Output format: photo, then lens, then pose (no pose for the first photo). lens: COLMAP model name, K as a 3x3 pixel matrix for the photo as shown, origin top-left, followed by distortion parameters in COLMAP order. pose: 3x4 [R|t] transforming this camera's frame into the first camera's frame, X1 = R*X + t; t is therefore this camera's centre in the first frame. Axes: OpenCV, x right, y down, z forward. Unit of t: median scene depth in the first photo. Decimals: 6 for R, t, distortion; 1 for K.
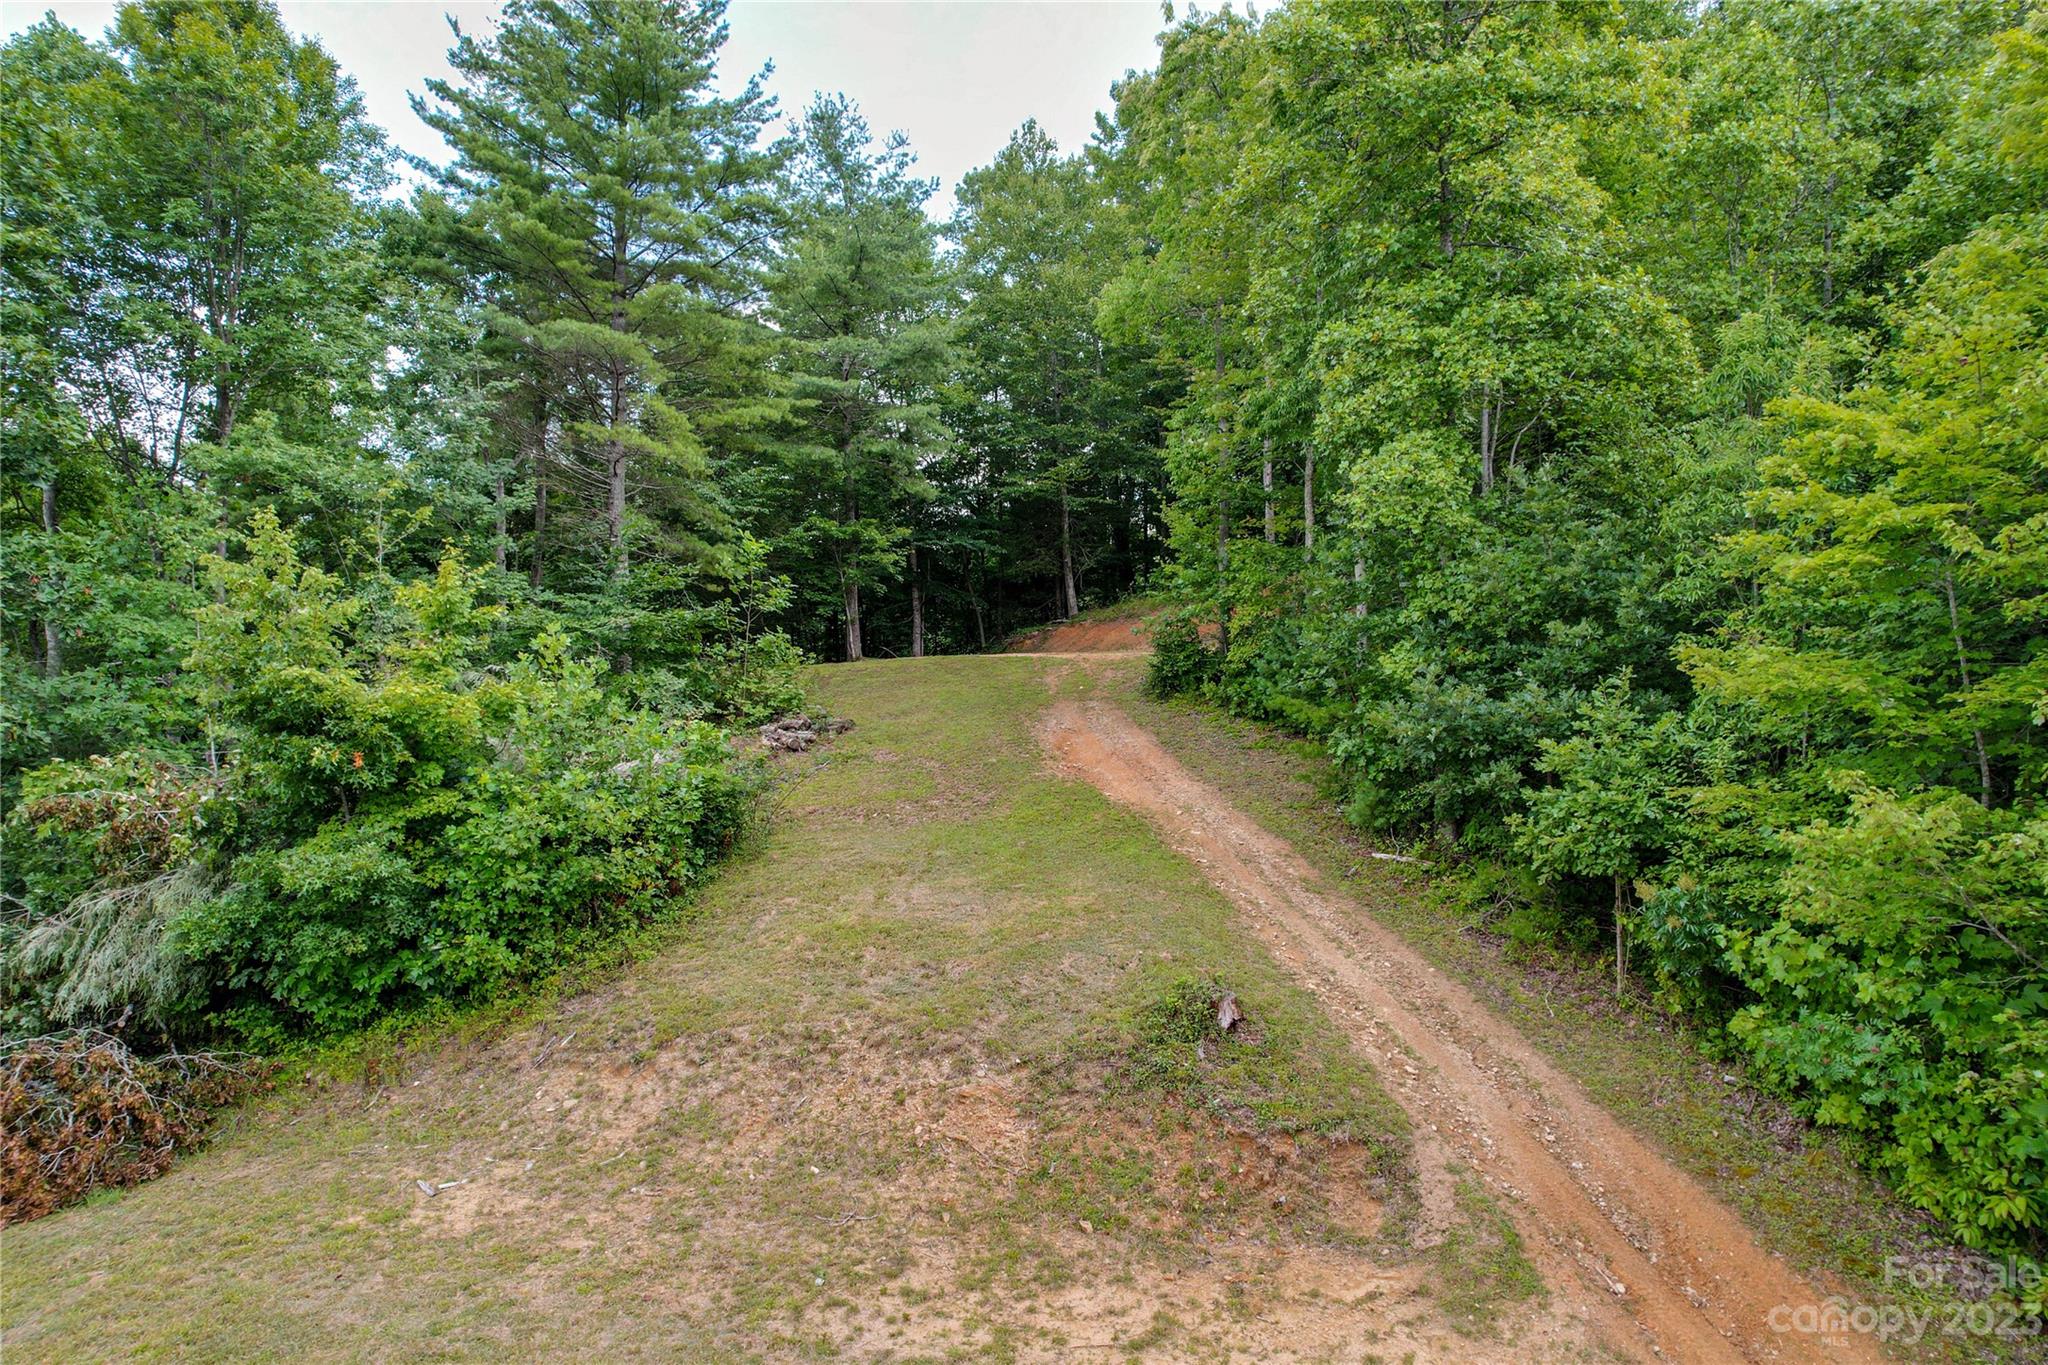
lens RADIAL K [[1312.5, 0, 1024.0], [0, 1312.5, 682.5], [0, 0, 1]] dist [-0.067733, 0.059905]
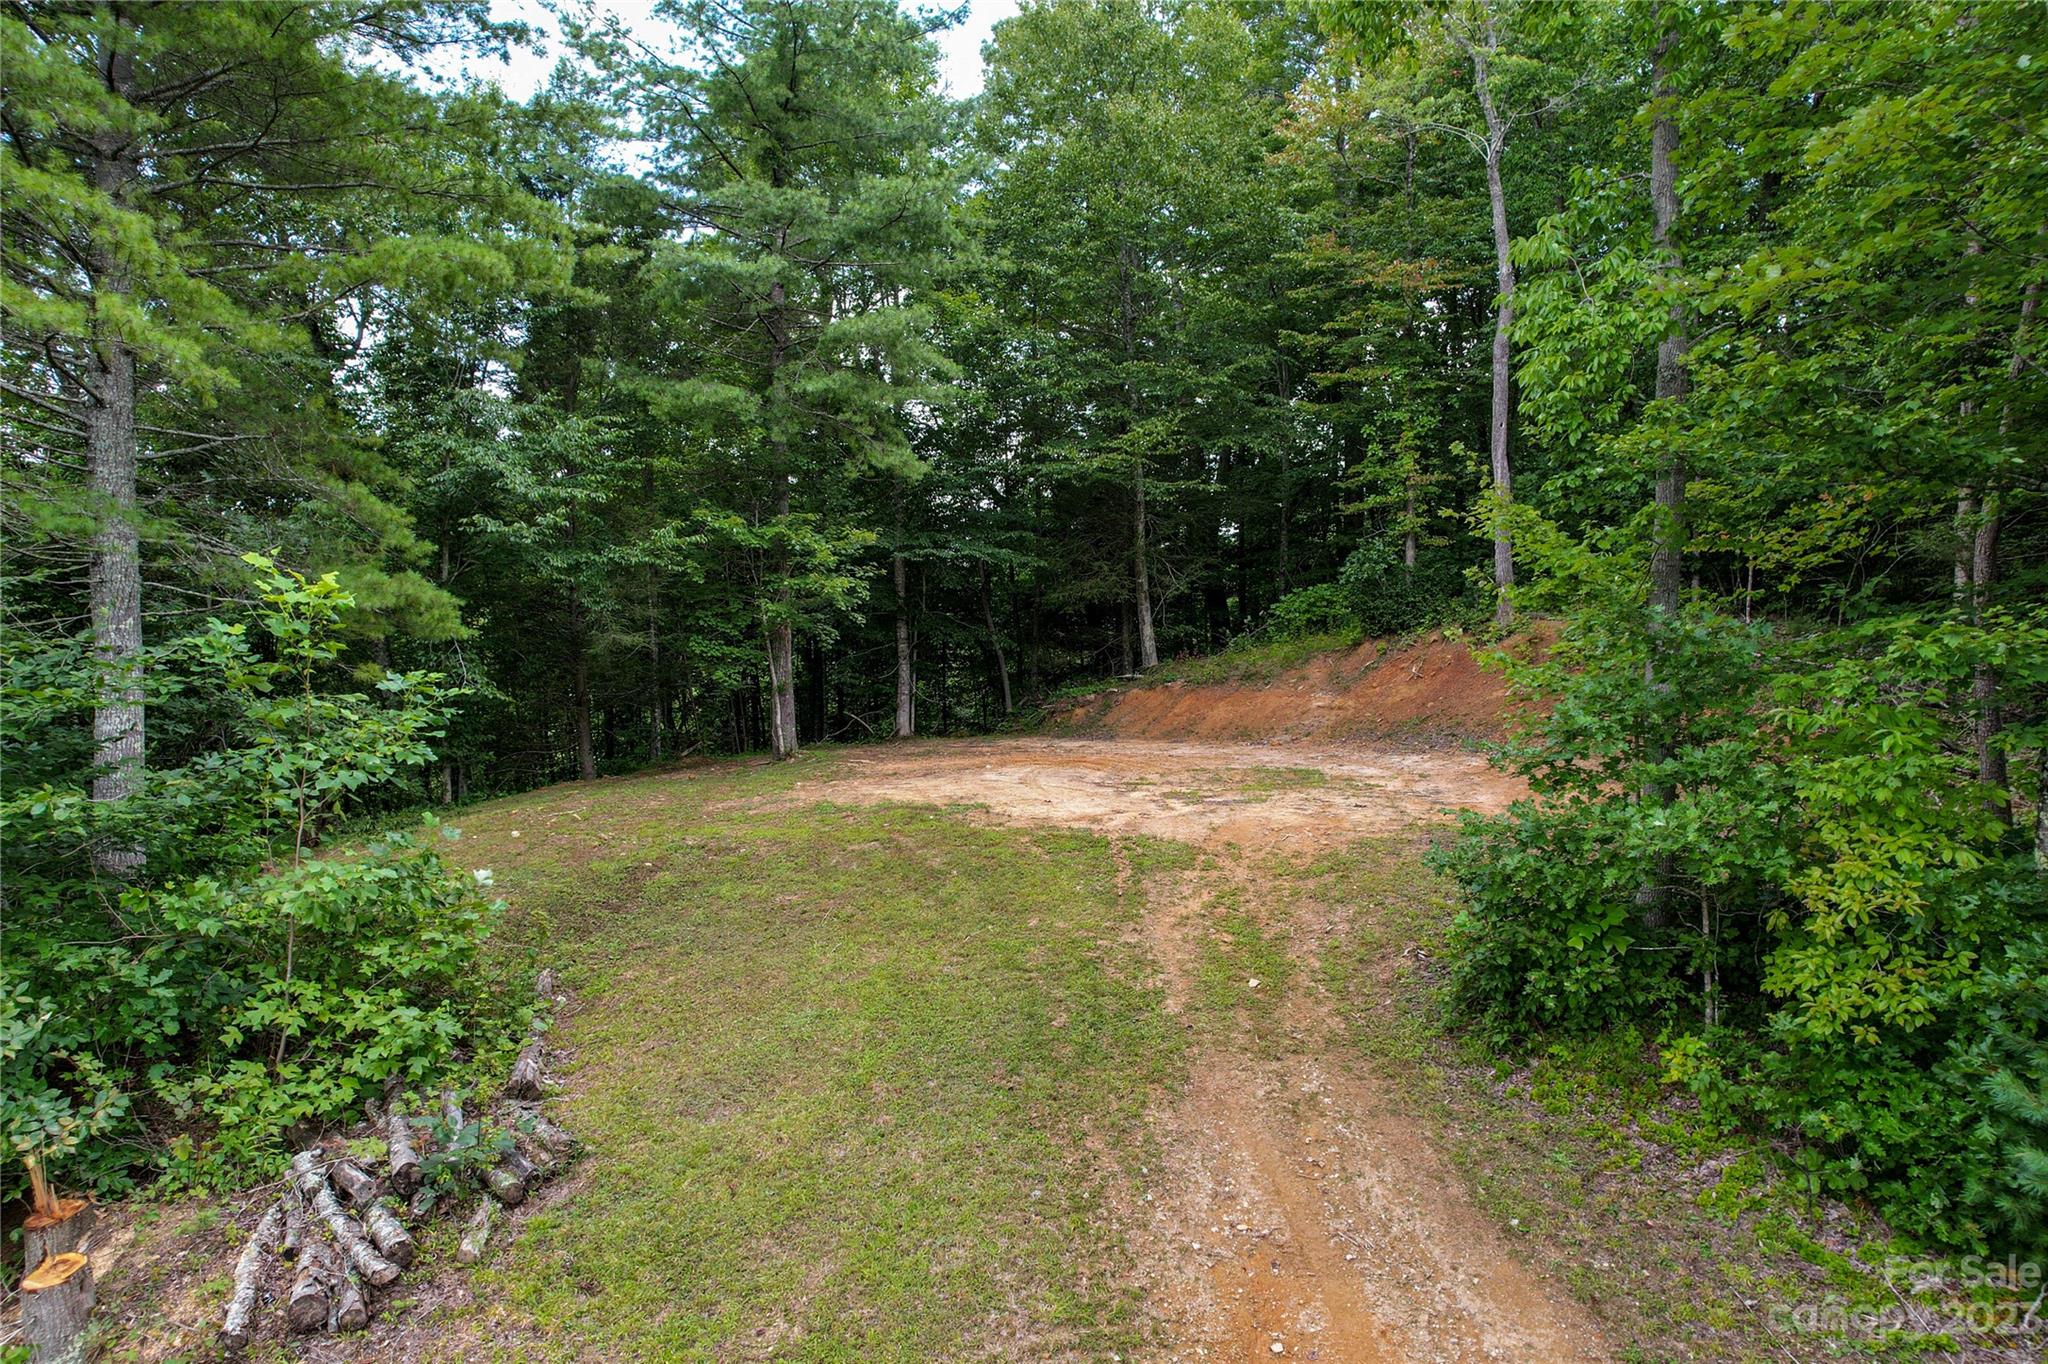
lens RADIAL K [[1312.5, 0, 1024.0], [0, 1312.5, 682.0], [0, 0, 1]] dist [-0.067733, 0.059905]
pose [[0.999587, 0.012861, -0.025680, -0.008569], [-0.012742, 0.999907, 0.004821, -0.054253], [0.025740, -0.004492, 0.999659, 0.425174]]
